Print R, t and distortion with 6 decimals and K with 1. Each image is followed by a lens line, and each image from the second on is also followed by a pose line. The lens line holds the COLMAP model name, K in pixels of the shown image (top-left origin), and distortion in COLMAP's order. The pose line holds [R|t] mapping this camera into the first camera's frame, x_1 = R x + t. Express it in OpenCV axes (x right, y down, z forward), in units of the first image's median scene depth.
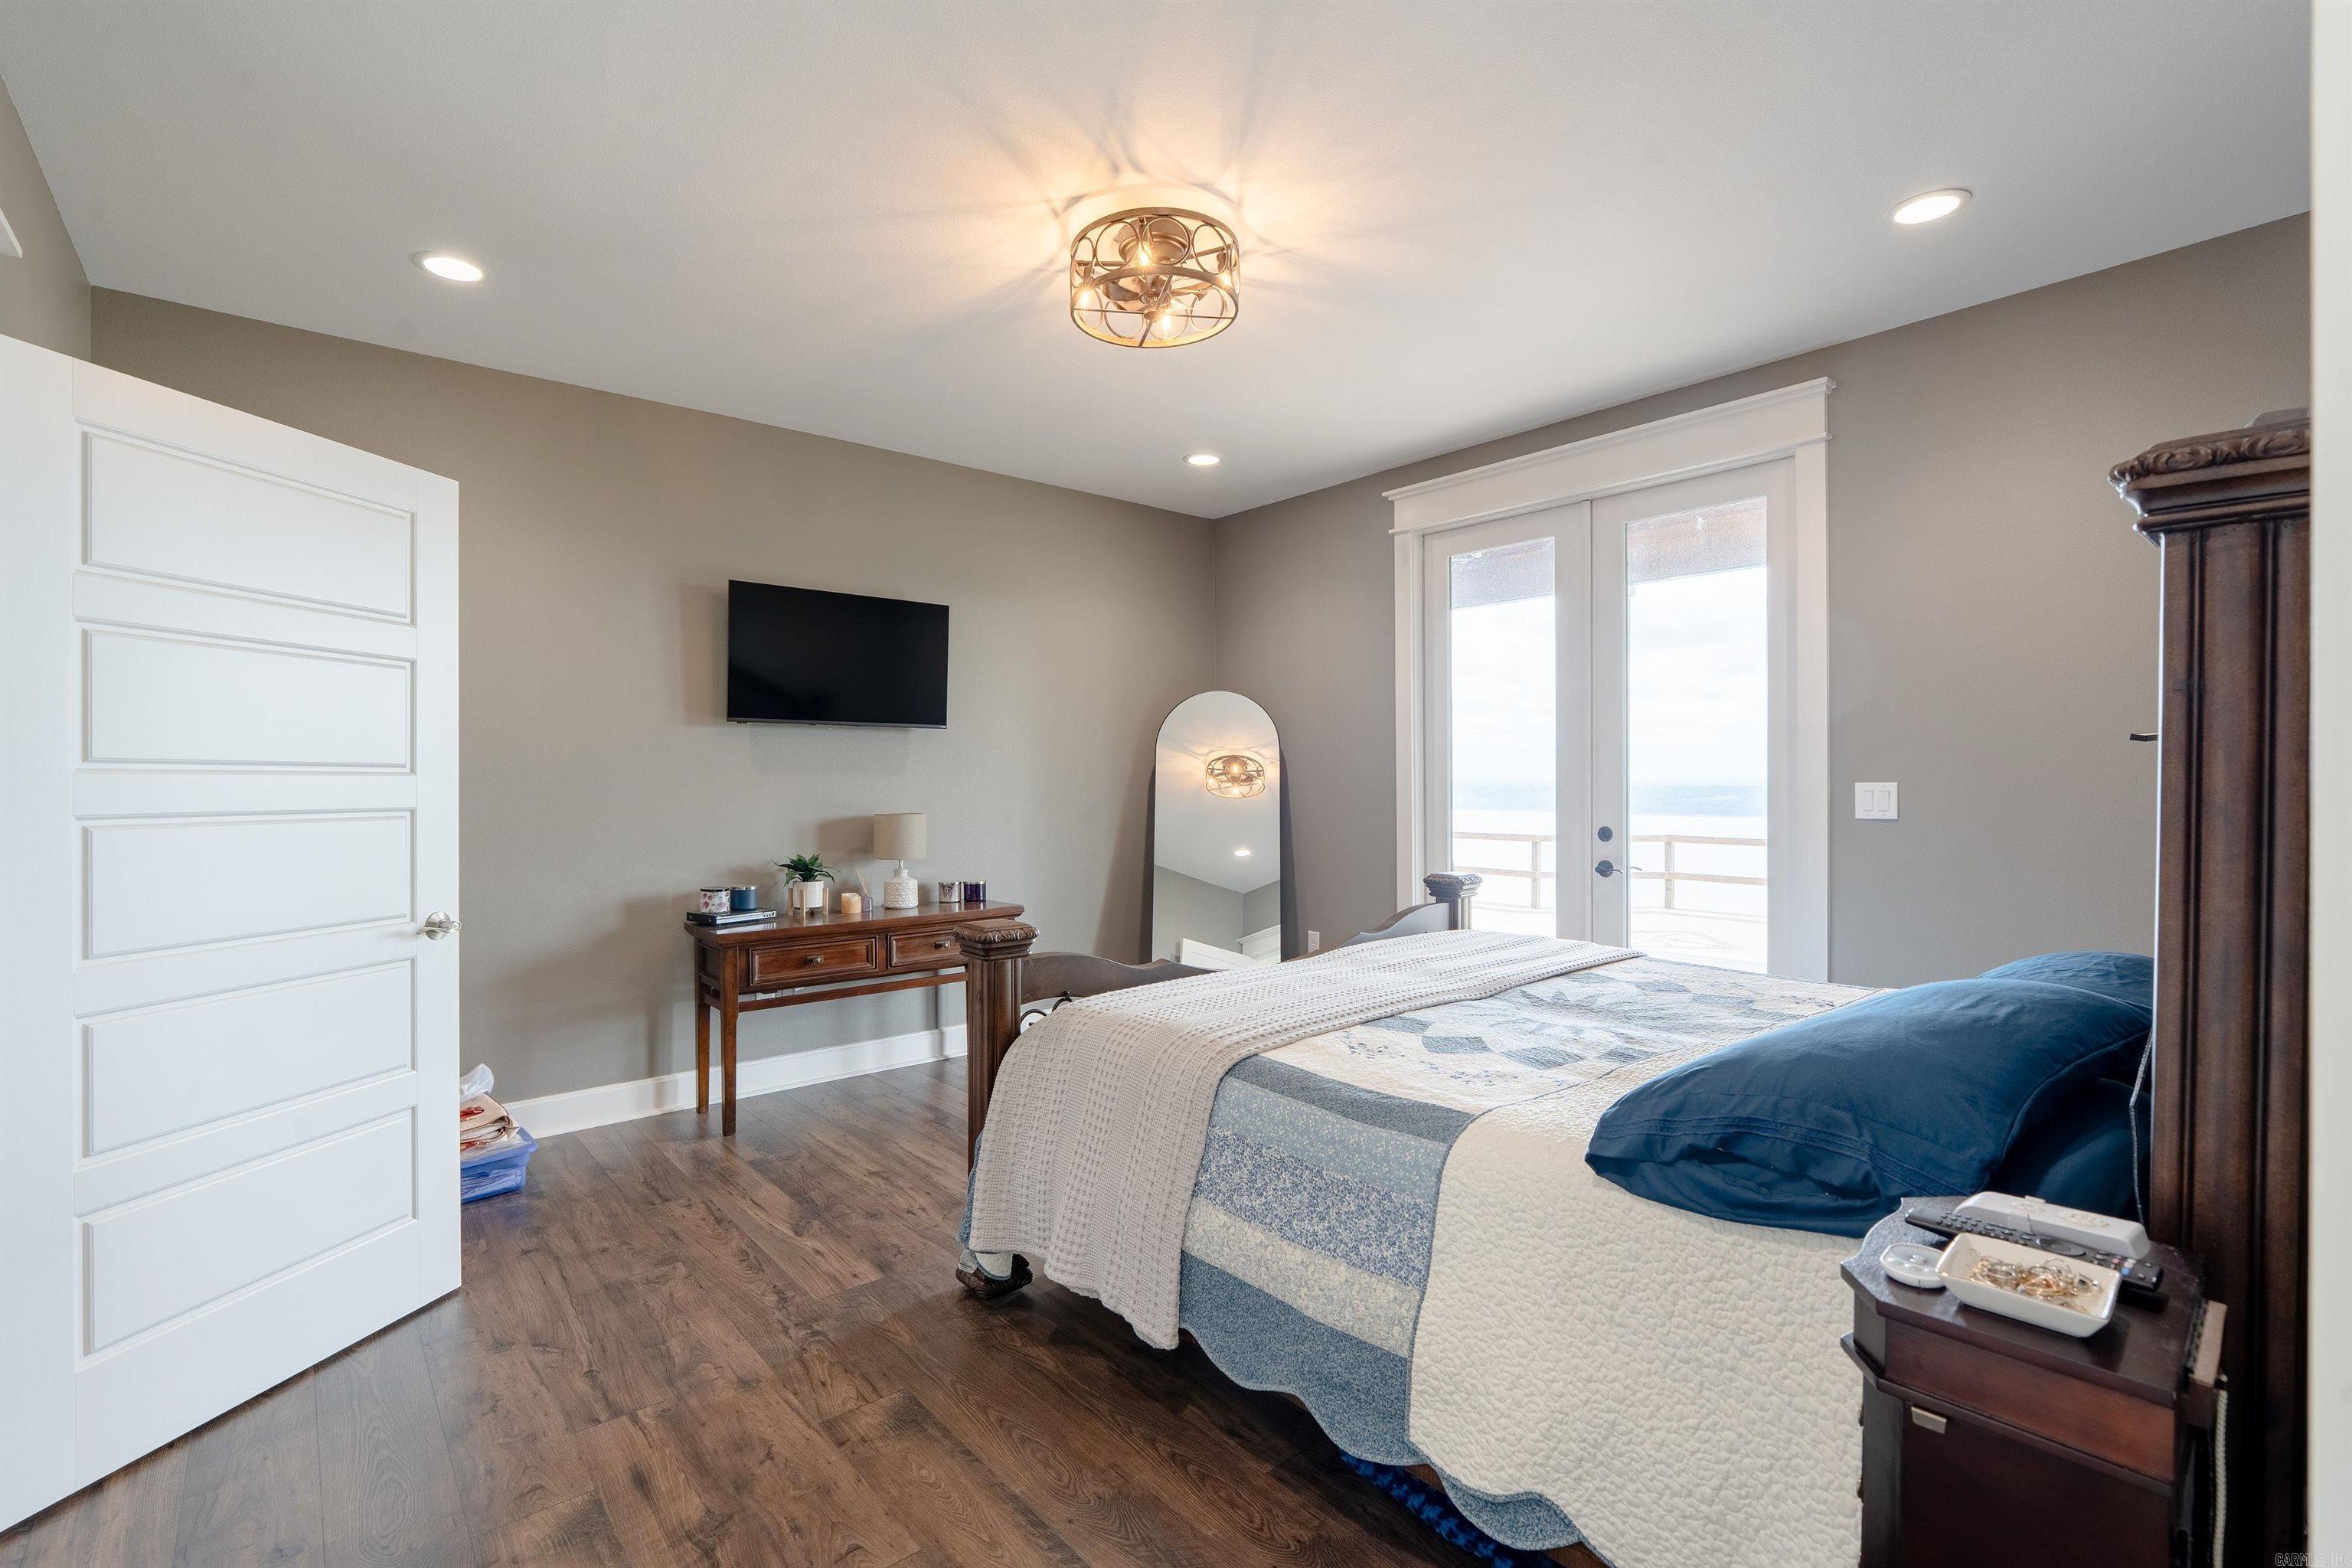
lens RADIAL K [[1054.9, 0, 1172.9], [0, 1054.9, 789.5], [0, 0, 1]] dist [-0.004644, 0.000977]
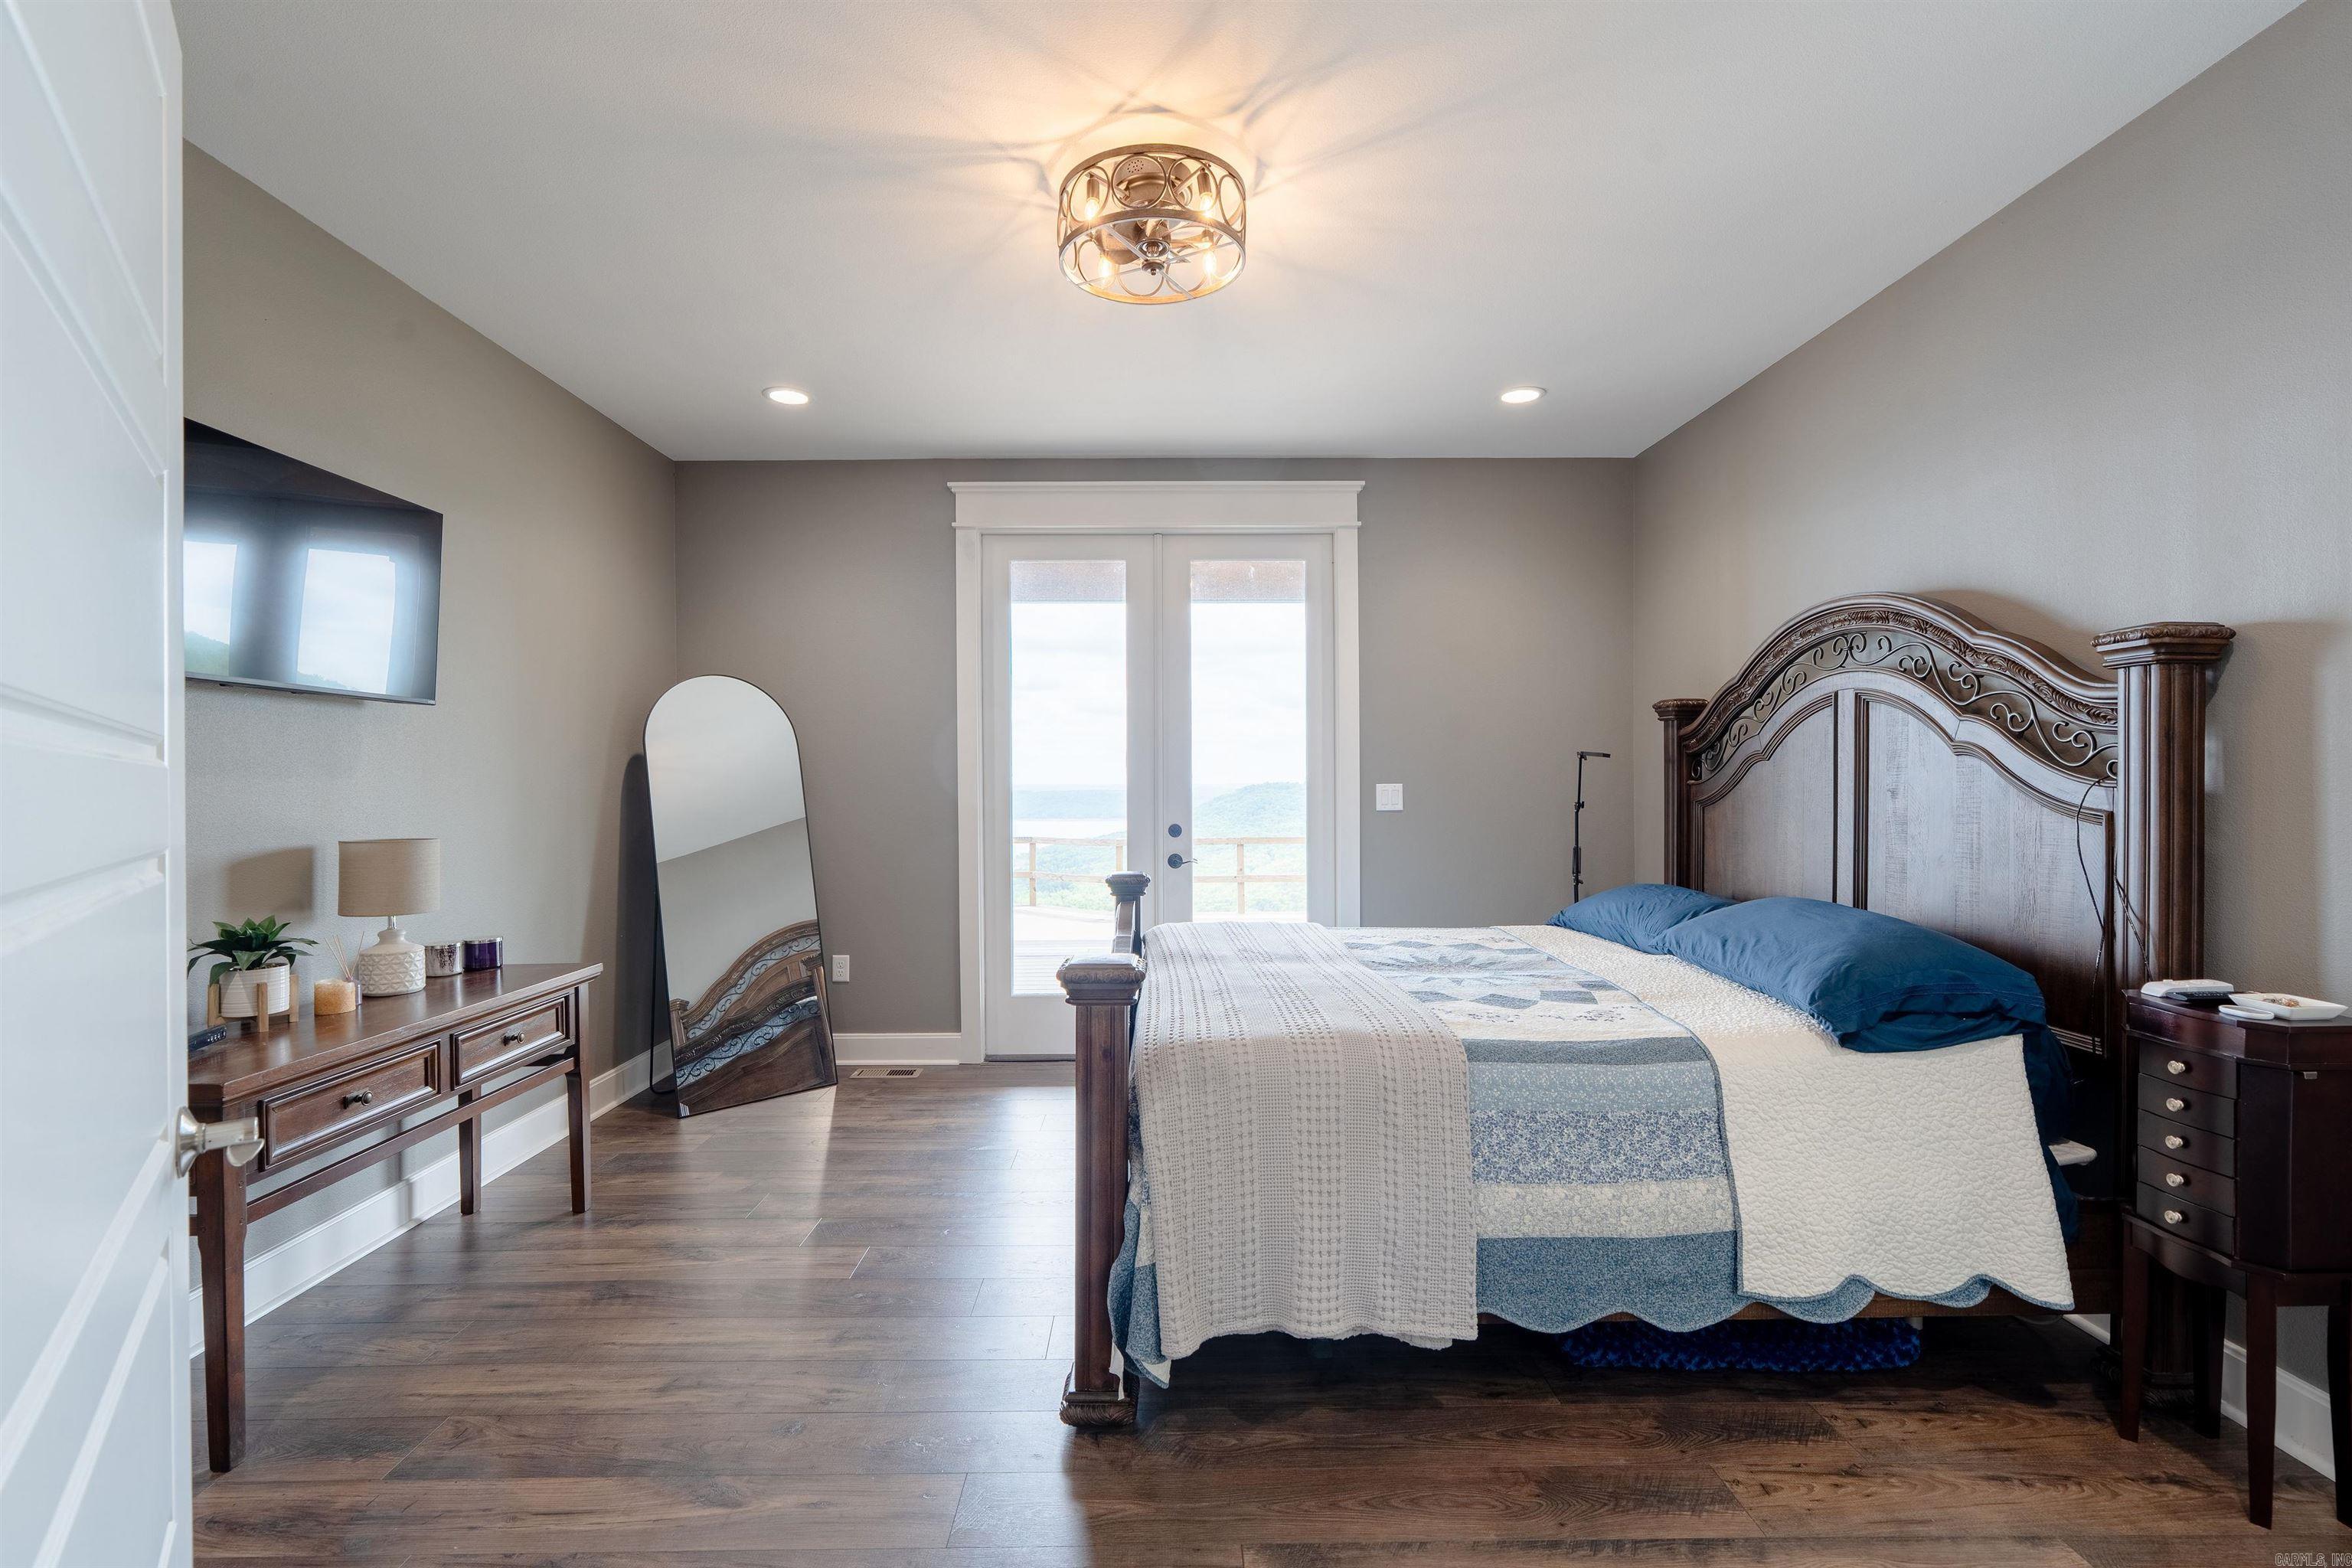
lens RADIAL K [[1054.9, 0, 1173.6], [0, 1054.9, 790.2], [0, 0, 1]] dist [-0.004644, 0.000977]
pose [[0.638243, -0.006953, 0.769803, -0.672548], [0.011227, 0.999937, -0.000277, -0.001177], [-0.769753, 0.008819, 0.638281, 0.395637]]
